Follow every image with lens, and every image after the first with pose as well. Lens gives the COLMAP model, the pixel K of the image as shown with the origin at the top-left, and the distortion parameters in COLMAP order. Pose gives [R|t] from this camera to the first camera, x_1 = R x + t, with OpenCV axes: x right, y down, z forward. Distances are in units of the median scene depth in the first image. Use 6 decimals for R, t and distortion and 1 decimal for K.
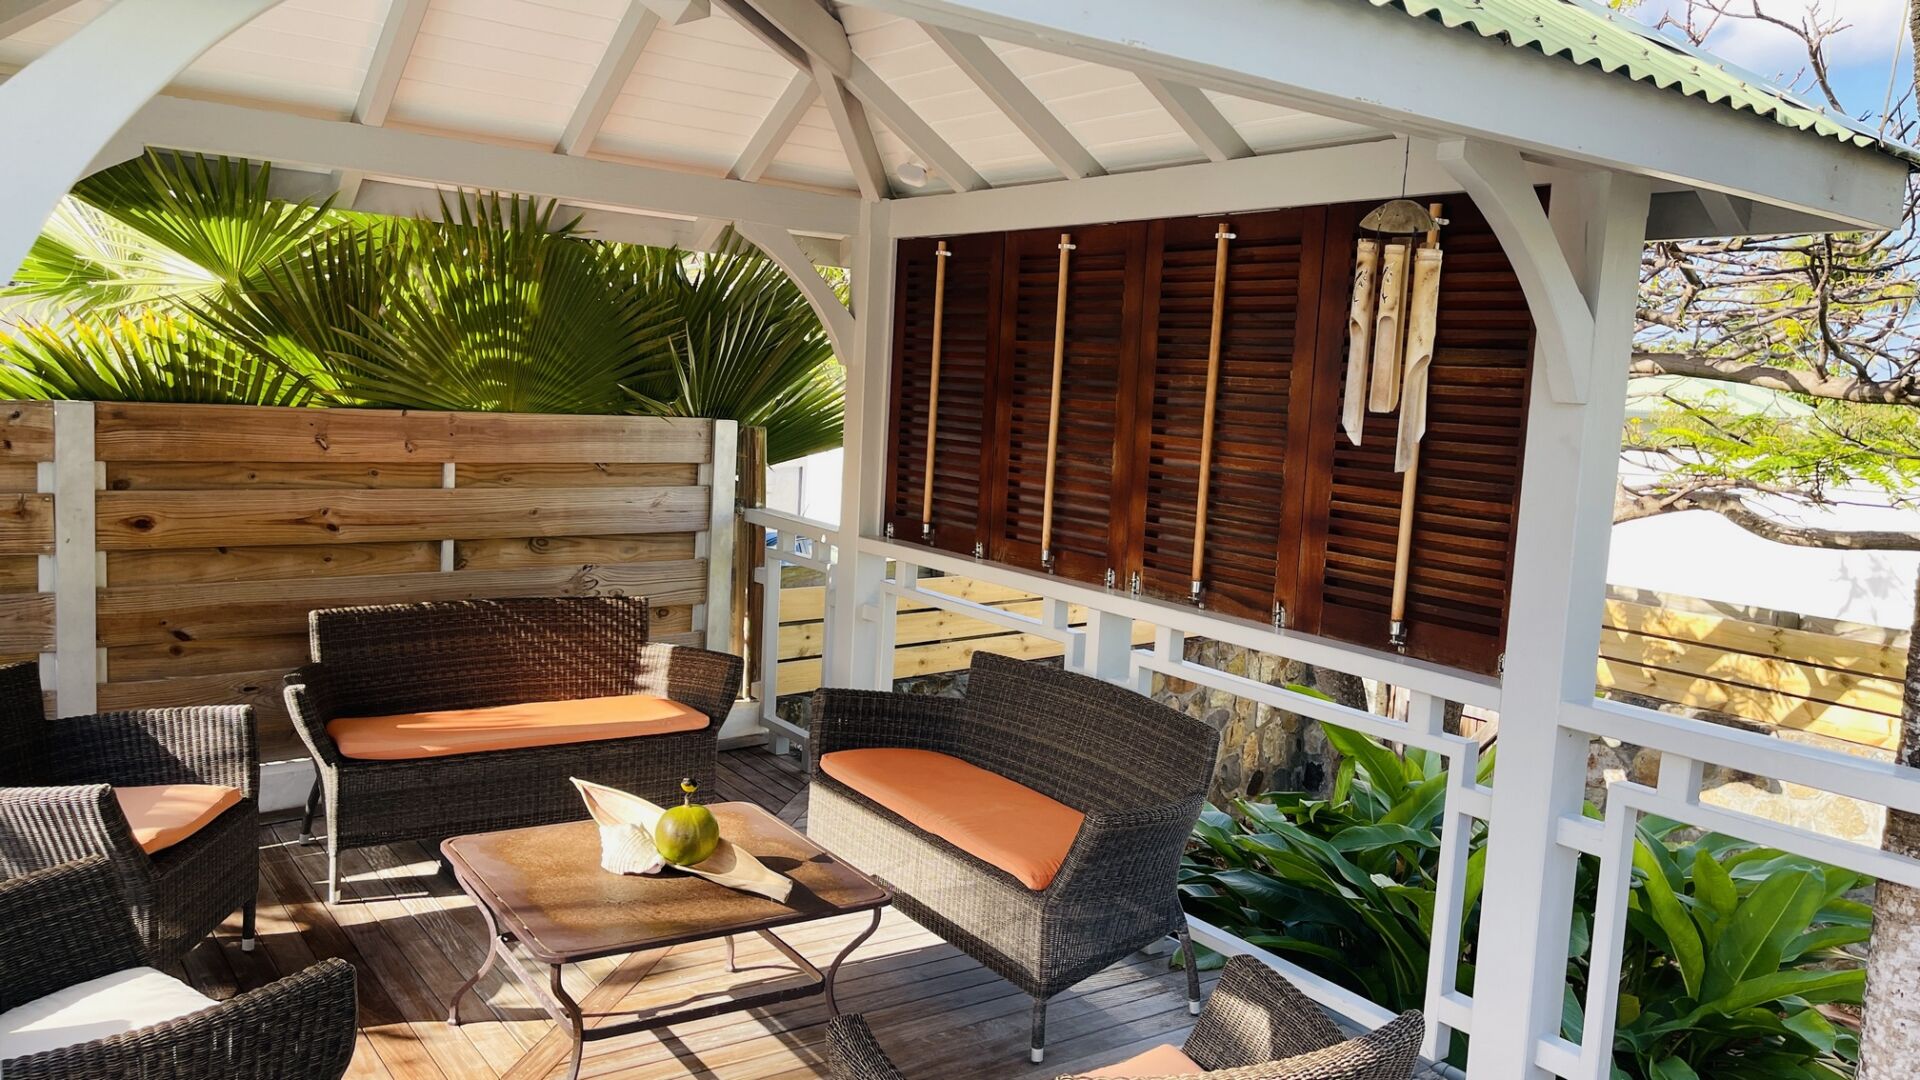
lens RADIAL K [[1452.7, 0, 974.2], [0, 1452.7, 533.9], [0, 0, 1]] dist [0.047362, -0.051457]
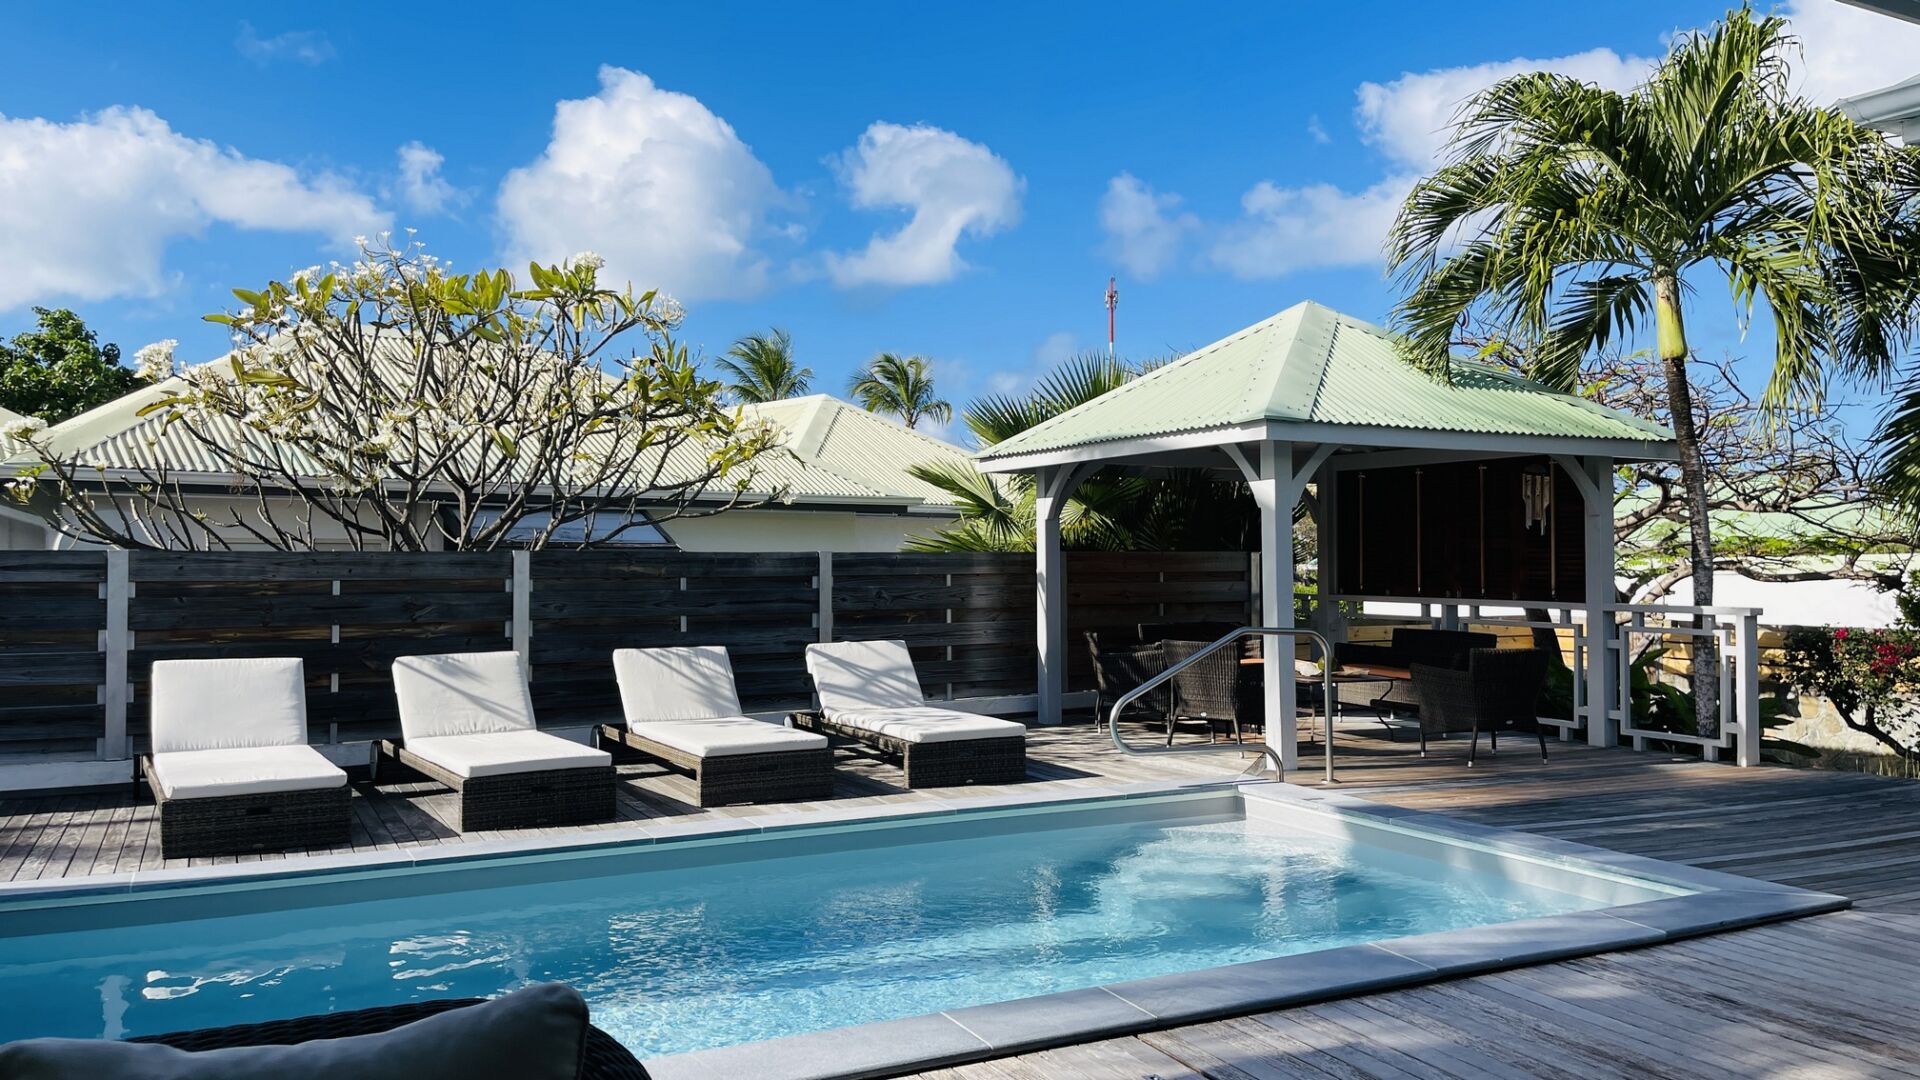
lens RADIAL K [[1452.7, 0, 962.4], [0, 1452.7, 557.1], [0, 0, 1]] dist [0.047362, -0.051457]
pose [[0.986491, -0.058214, -0.153120, -0.356561], [0.041042, 0.992746, -0.113009, 0.220213], [0.158588, 0.105198, 0.981725, -1.712359]]
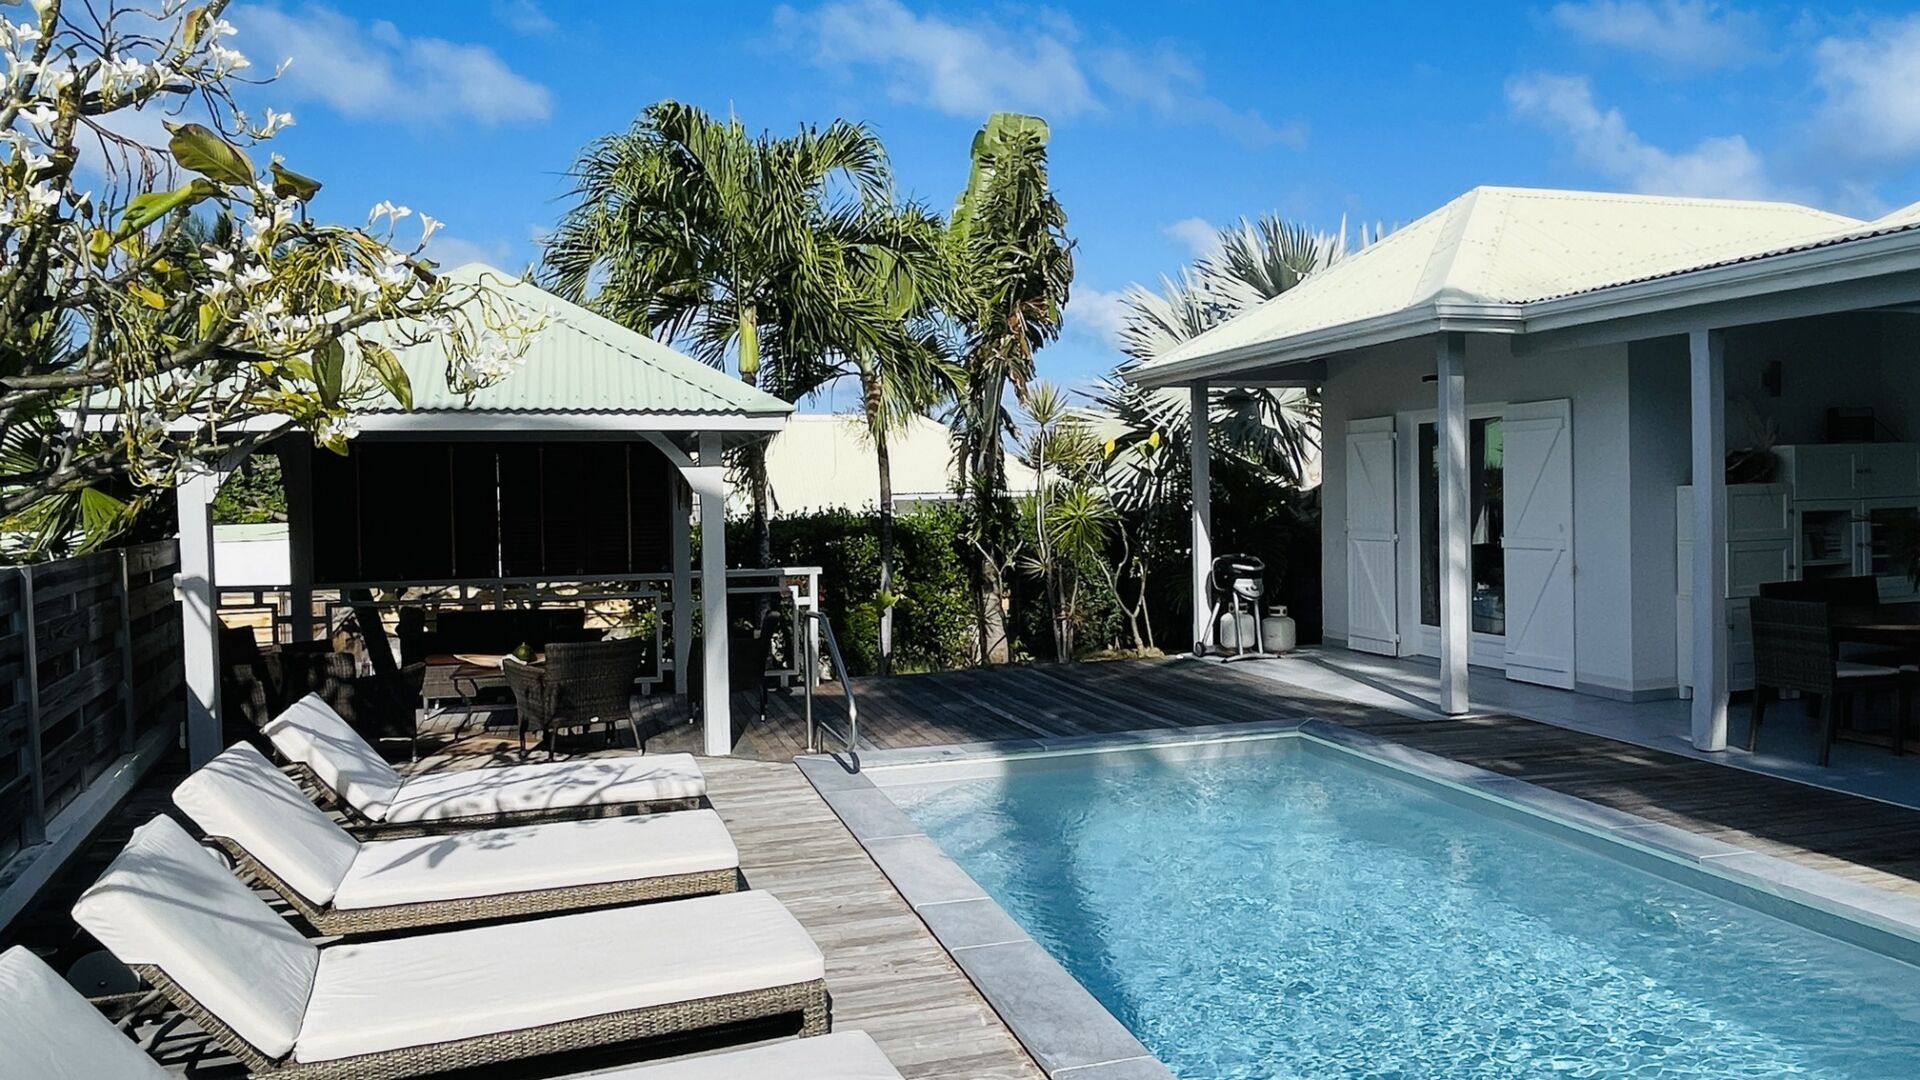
lens RADIAL K [[1329.3, 0, 964.3], [0, 1329.3, 539.4], [0, 0, 1]] dist [-0.007747, -0.000858]
pose [[0.334344, -0.098200, 0.937321, -1.858018], [0.140278, 0.988663, 0.053542, -0.045027], [-0.931953, 0.113584, 0.344329, -0.648354]]
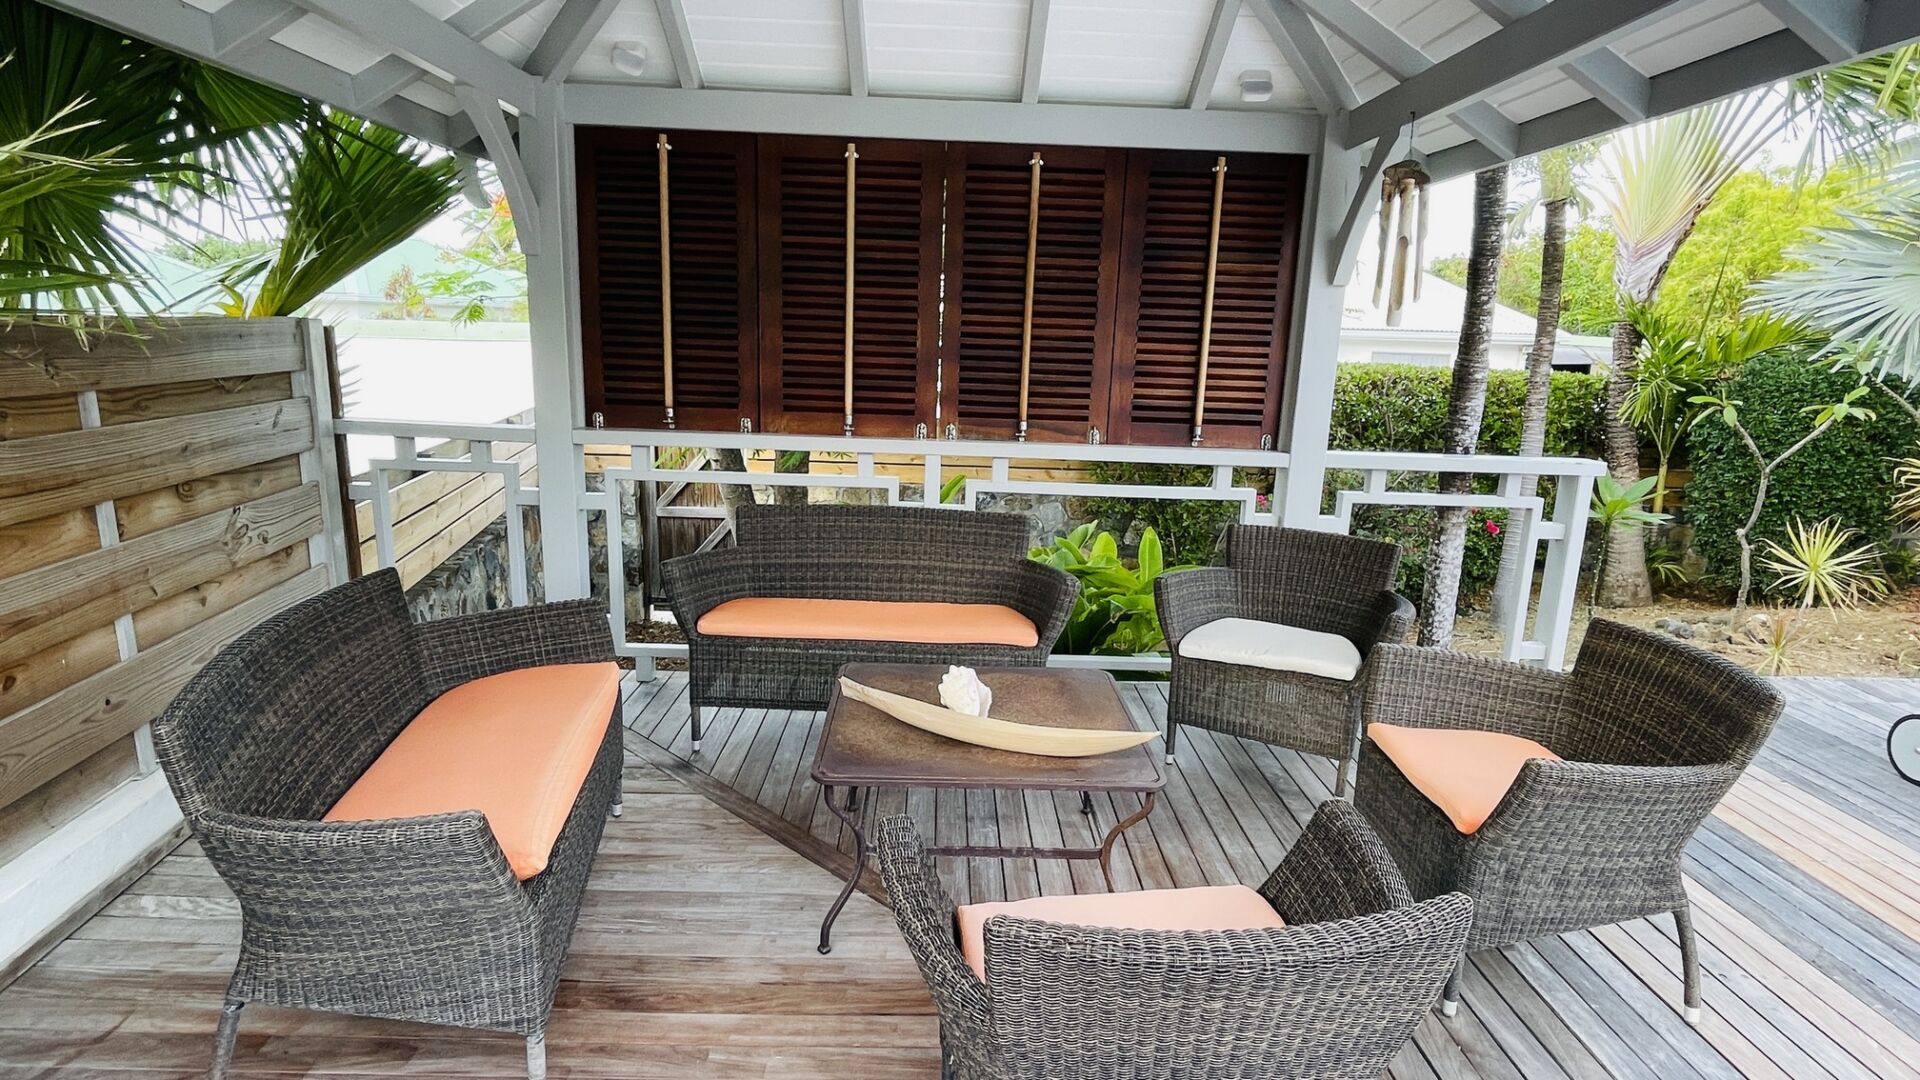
lens RADIAL K [[1024.7, 0, 965.0], [0, 1024.7, 553.3], [0, 0, 1]] dist [0.002107, 0.001366]
pose [[0.566924, -0.215653, 0.795042, -0.603331], [0.084550, 0.975261, 0.204247, -0.043390], [-0.819420, -0.048571, 0.571132, 0.425625]]
